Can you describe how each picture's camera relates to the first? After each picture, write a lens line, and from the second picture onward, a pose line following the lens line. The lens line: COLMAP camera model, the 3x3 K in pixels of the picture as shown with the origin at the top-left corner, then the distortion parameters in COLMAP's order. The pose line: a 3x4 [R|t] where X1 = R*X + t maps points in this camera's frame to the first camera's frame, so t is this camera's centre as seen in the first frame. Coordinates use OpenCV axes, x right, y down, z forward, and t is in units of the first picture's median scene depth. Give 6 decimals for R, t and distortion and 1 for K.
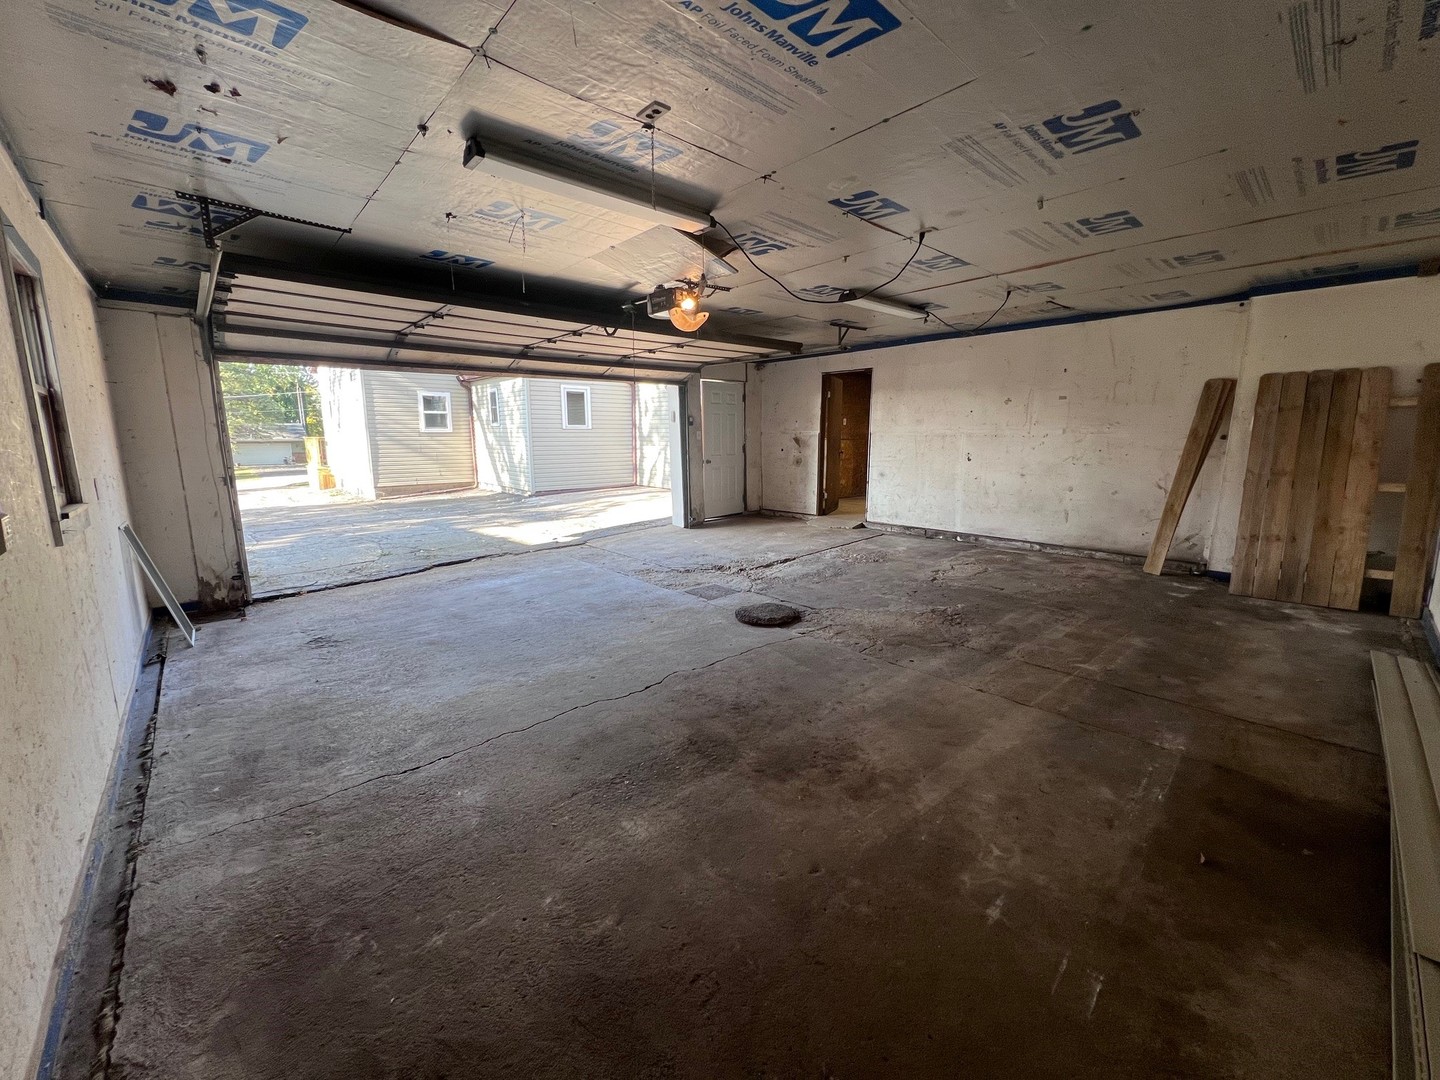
lens RADIAL K [[573.8, 0, 718.3], [0, 573.8, 534.9], [0, 0, 1]] dist [-0.001733, 0.000260]
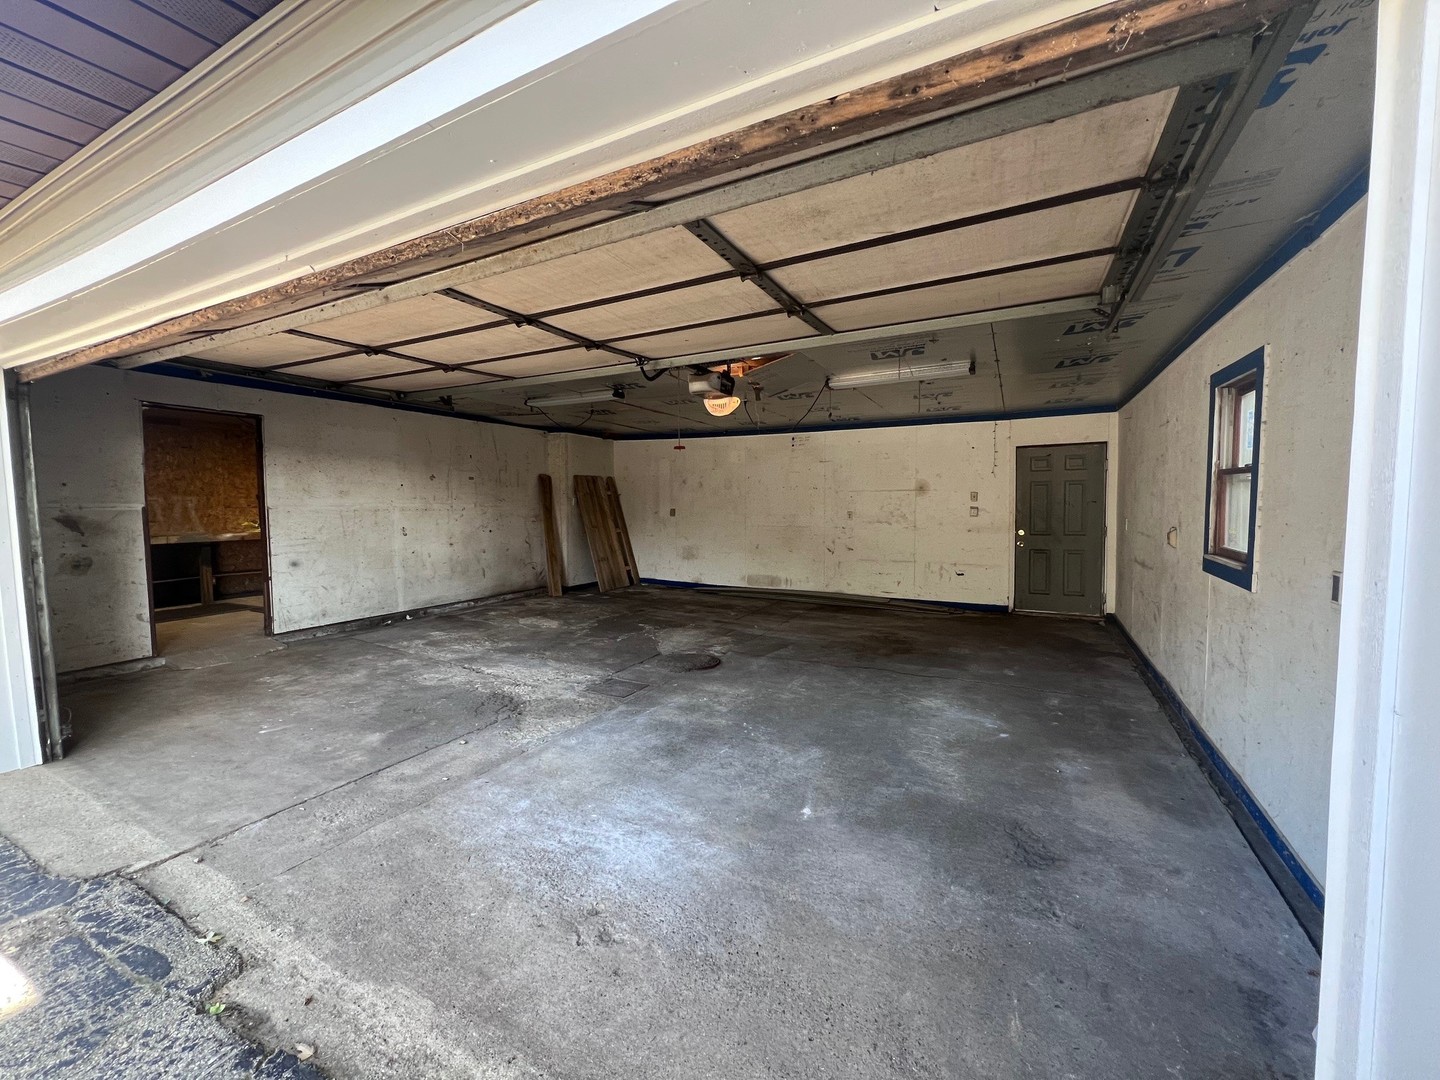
lens RADIAL K [[573.8, 0, 721.1], [0, 573.8, 537.0], [0, 0, 1]] dist [-0.001733, 0.000260]
pose [[-0.341259, -0.048734, 0.938705, -0.668187], [0.167664, 0.979484, 0.111804, -0.149300], [-0.924895, 0.195541, -0.326087, 0.846906]]
